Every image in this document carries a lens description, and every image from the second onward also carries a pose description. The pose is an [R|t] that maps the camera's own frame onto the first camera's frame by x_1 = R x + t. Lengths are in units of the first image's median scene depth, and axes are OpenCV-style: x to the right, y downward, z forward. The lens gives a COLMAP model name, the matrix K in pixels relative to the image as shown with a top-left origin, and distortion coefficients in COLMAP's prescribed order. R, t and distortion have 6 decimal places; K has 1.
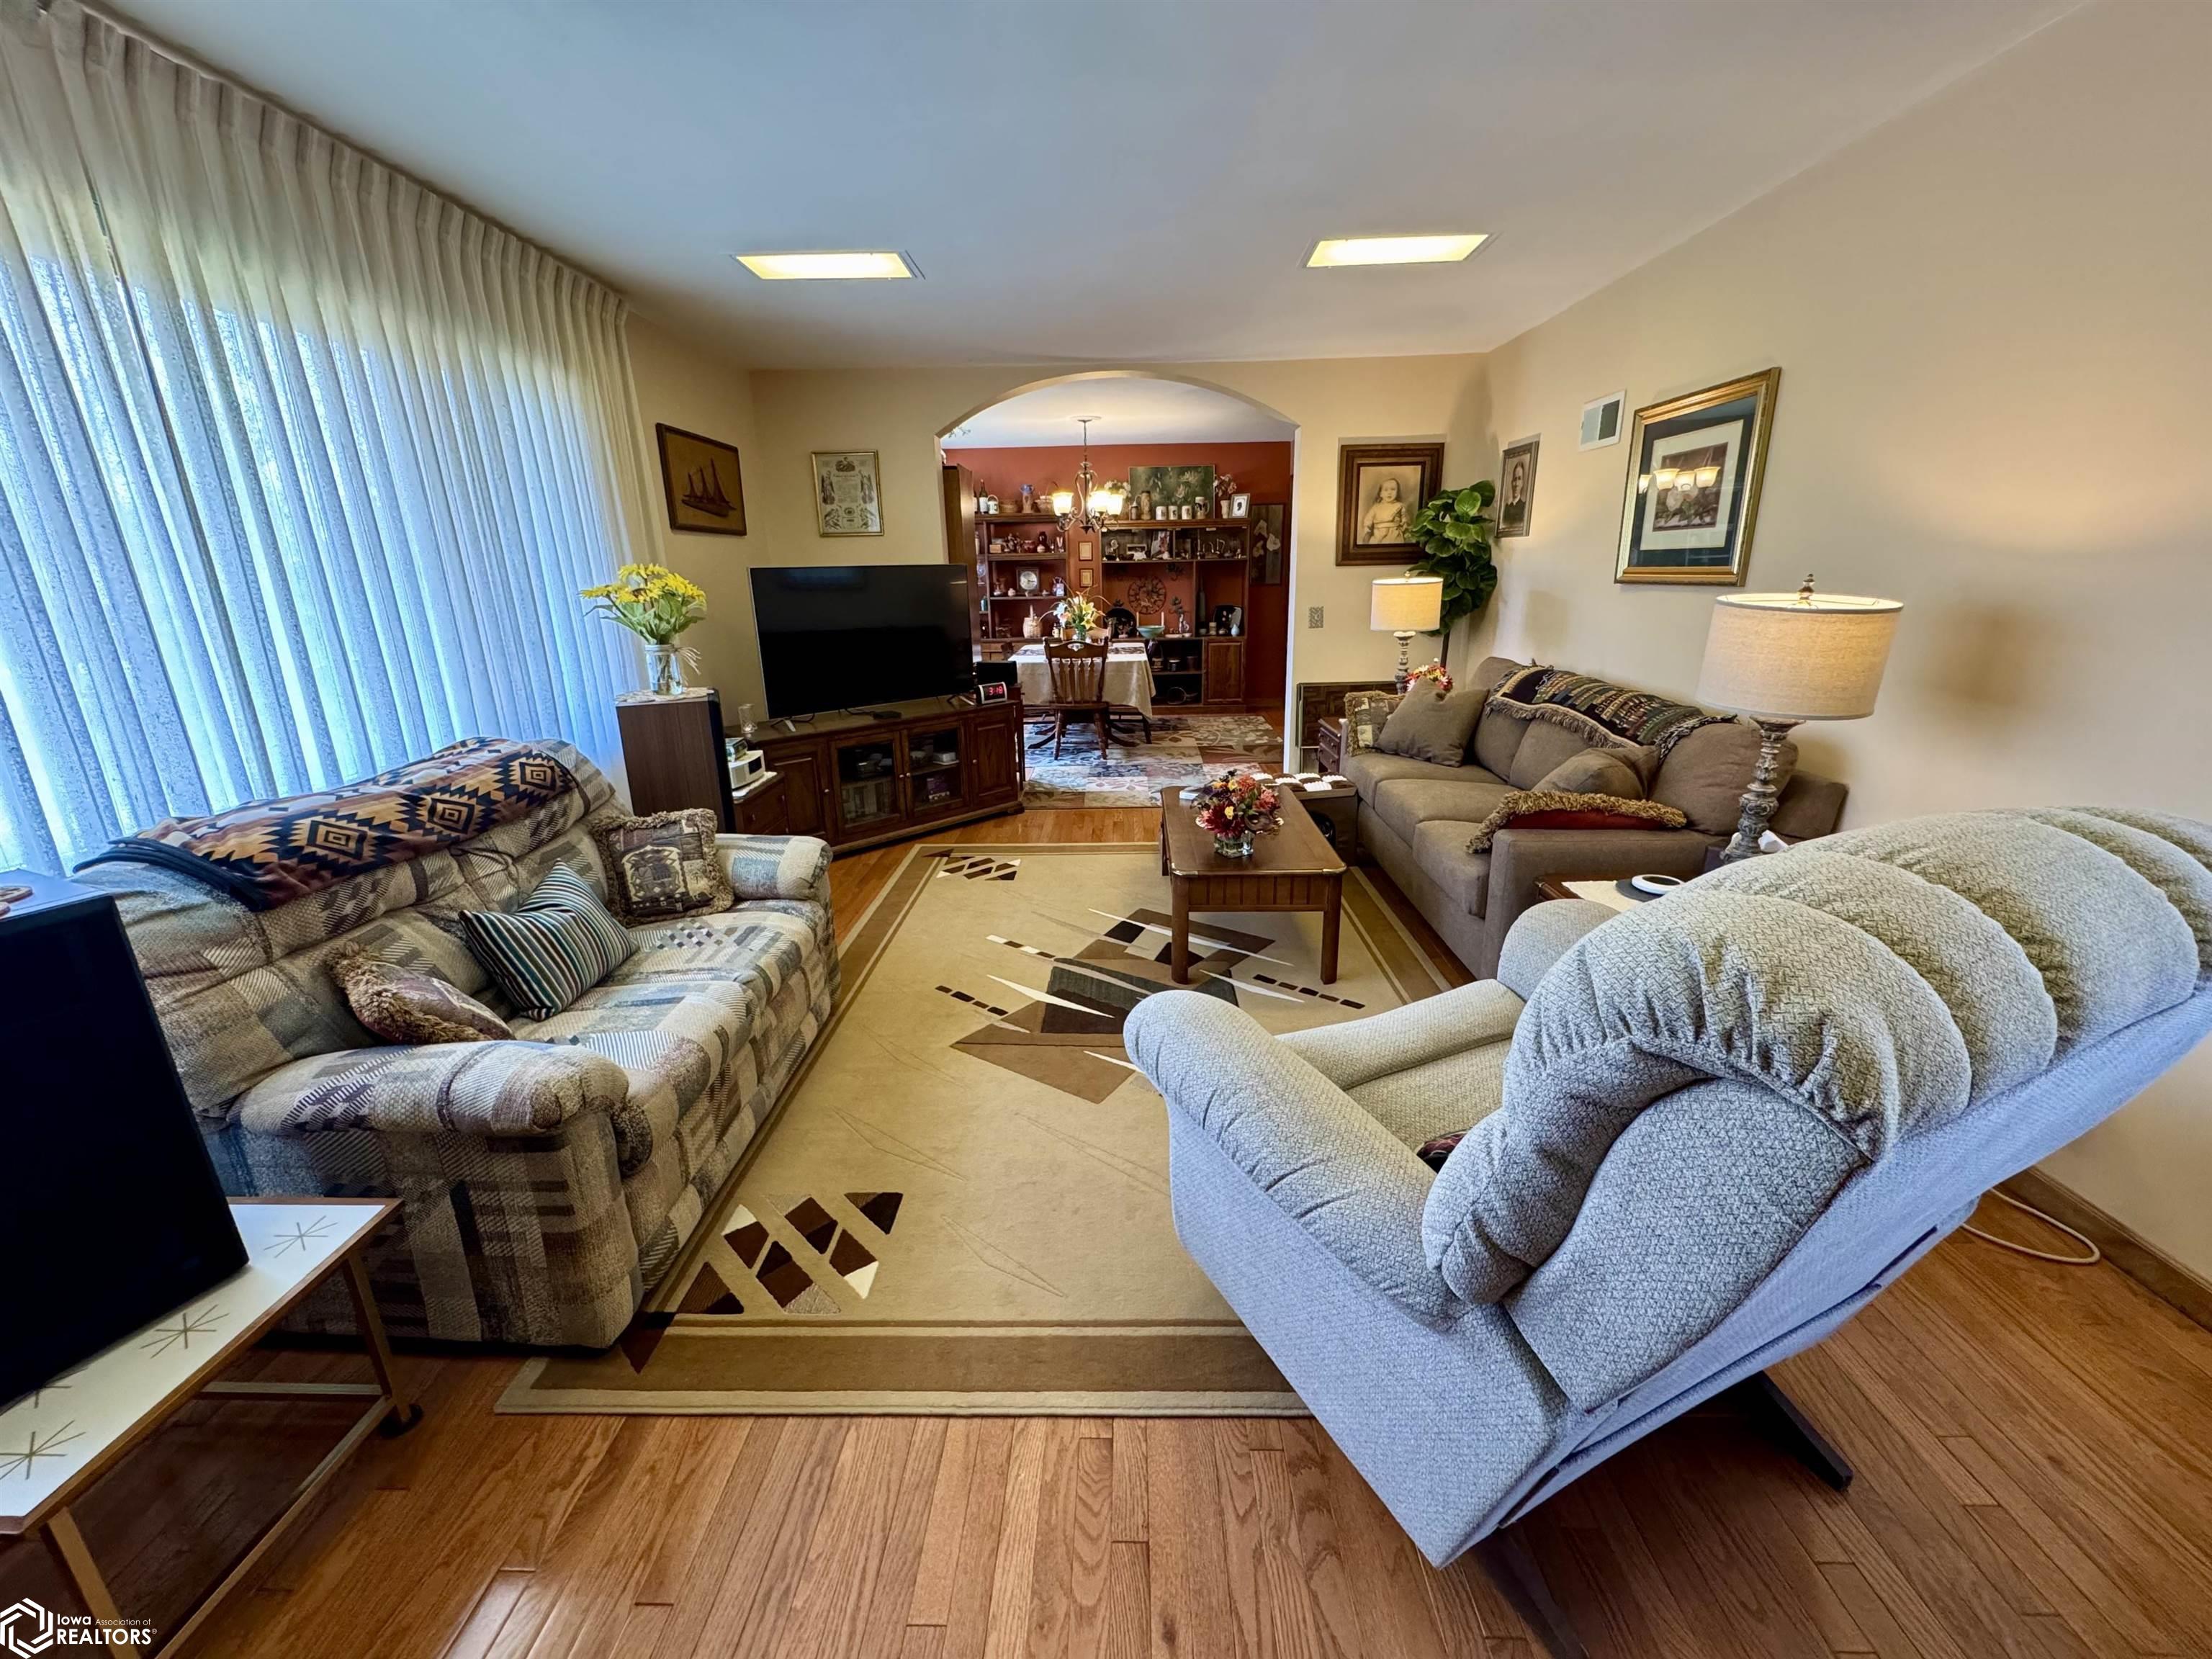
lens RADIAL K [[887.2, 0, 1106.0], [0, 887.2, 820.0], [0, 0, 1]] dist [-0.001252, 0.000011]
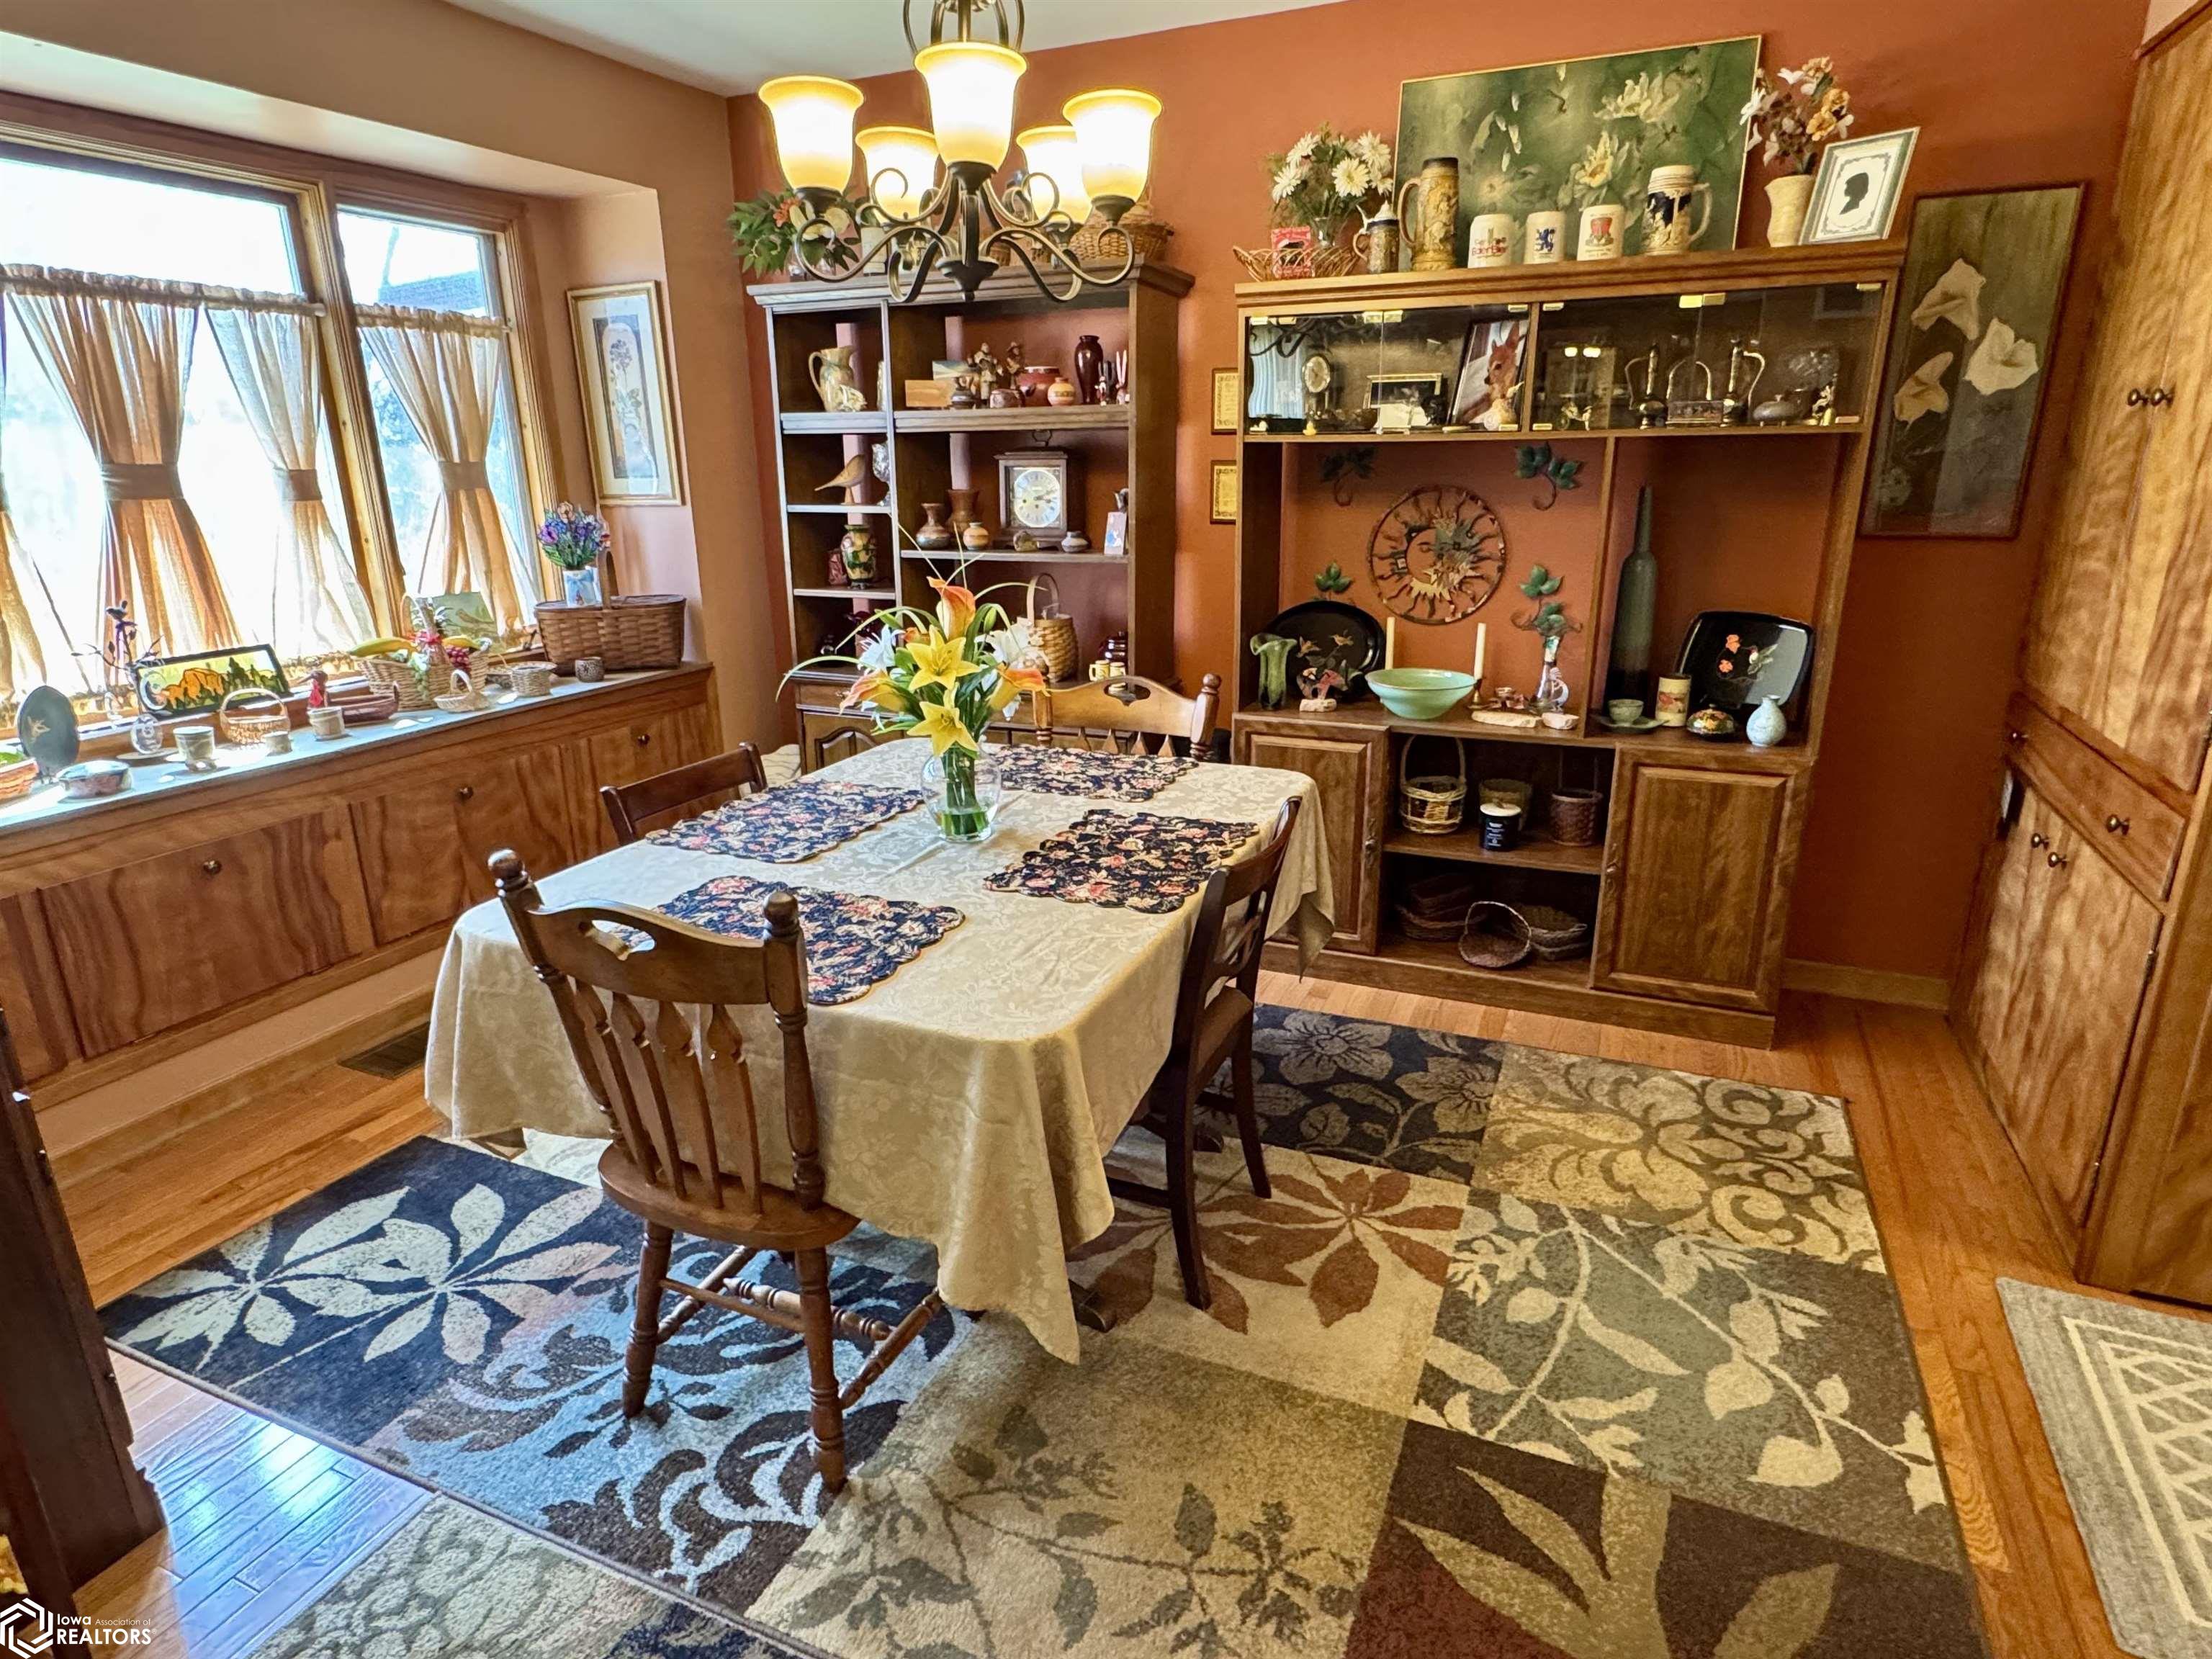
lens RADIAL K [[1214.9, 0, 1104.0], [0, 1214.9, 826.0], [0, 0, 1]] dist [0.000576, 0.001222]
pose [[0.922533, 0.119940, -0.366807, 0.106691], [-0.112255, 0.992779, 0.042296, -0.184558], [0.369231, 0.002157, 0.929335, 0.641232]]
